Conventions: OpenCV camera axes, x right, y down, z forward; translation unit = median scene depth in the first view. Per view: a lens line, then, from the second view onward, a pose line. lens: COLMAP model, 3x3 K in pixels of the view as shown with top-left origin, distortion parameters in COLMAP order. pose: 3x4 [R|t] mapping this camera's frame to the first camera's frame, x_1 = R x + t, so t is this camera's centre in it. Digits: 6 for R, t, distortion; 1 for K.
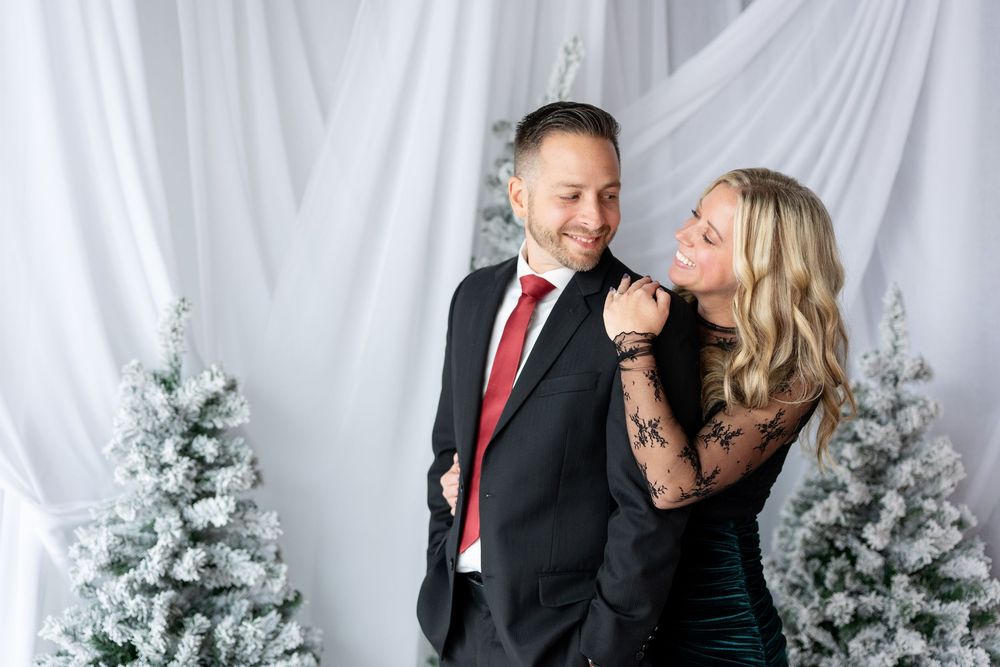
lens RADIAL K [[1389.9, 0, 485.2], [0, 1389.9, 327.5], [0, 0, 1]] dist [-0.000605, 0.000000]
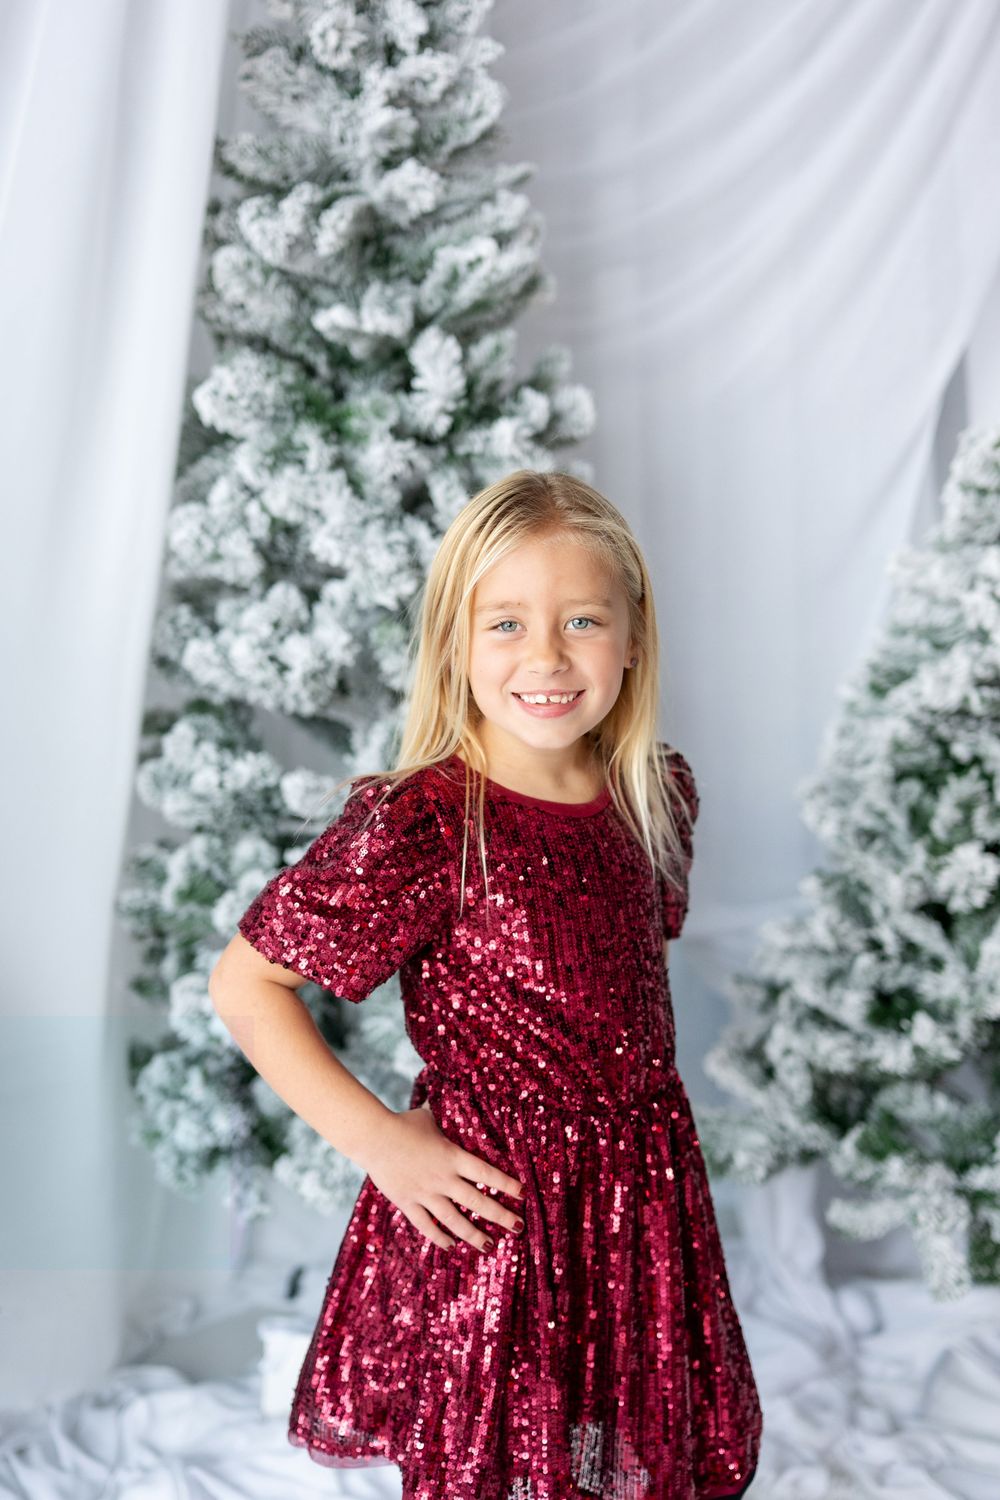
lens RADIAL K [[2084.8, 0, 483.5], [0, 2084.8, 770.9], [0, 0, 1]] dist [-0.000605, 0.000000]
pose [[0.994759, 0.000637, 0.102243, 0.007331], [-0.015727, 0.989034, 0.146848, 0.057451], [-0.101028, -0.147686, 0.983861, 0.286801]]
